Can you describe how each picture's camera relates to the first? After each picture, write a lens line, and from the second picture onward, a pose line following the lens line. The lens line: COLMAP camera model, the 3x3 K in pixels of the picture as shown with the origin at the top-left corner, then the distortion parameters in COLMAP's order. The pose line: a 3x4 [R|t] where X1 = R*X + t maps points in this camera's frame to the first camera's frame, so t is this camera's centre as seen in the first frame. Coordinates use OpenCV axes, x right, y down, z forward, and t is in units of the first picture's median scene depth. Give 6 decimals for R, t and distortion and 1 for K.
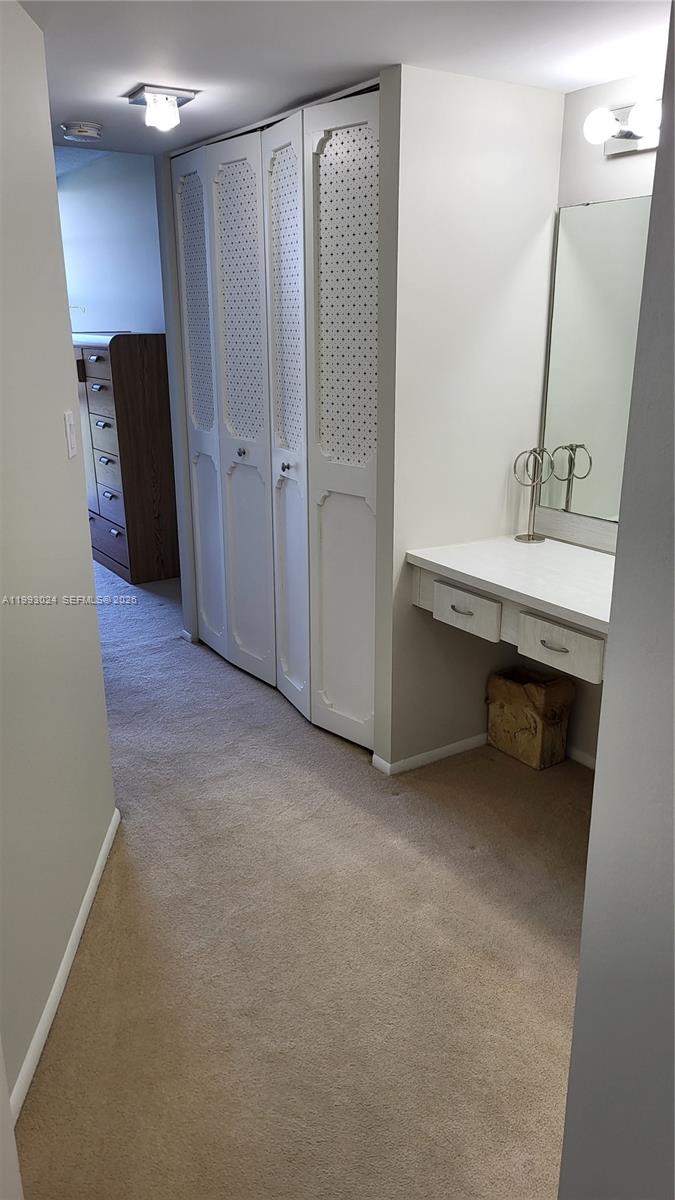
lens RADIAL K [[901.8, 0, 342.7], [0, 901.8, 608.7], [0, 0, 1]] dist [0.056448, -0.037468]
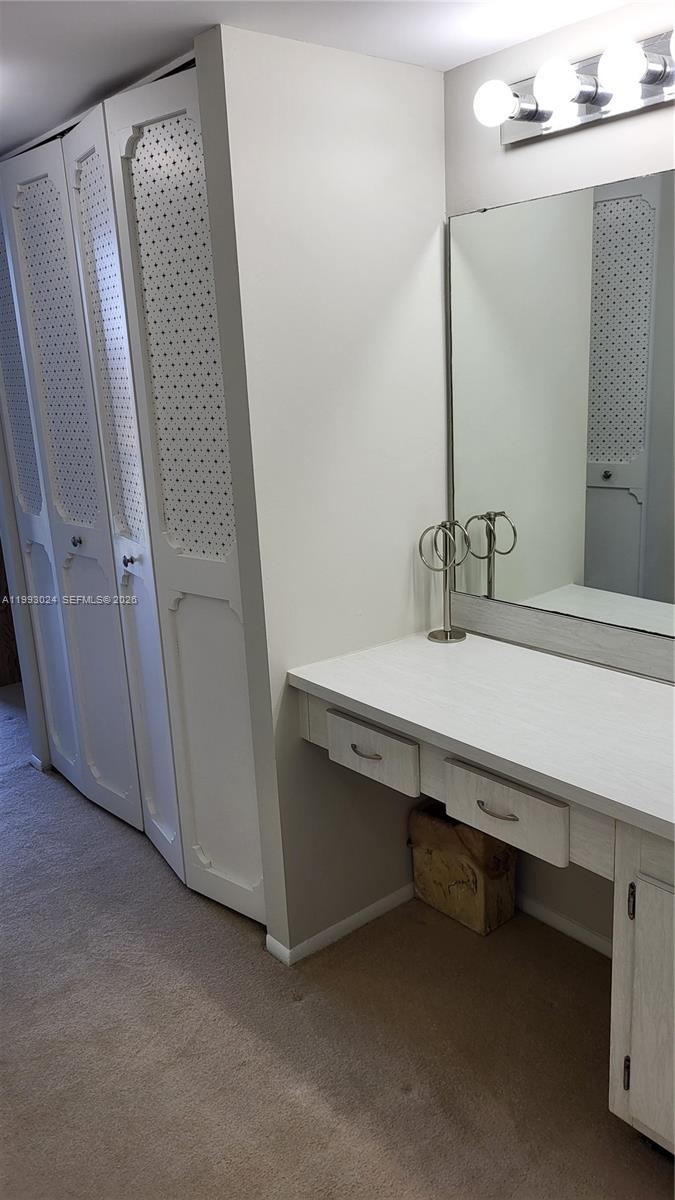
lens RADIAL K [[901.8, 0, 329.3], [0, 901.8, 597.2], [0, 0, 1]] dist [0.056448, -0.037468]
pose [[0.994040, -0.072351, 0.081545, 0.047223], [0.076802, 0.995646, -0.052827, -0.079644], [-0.077368, 0.058775, 0.995269, 0.241912]]
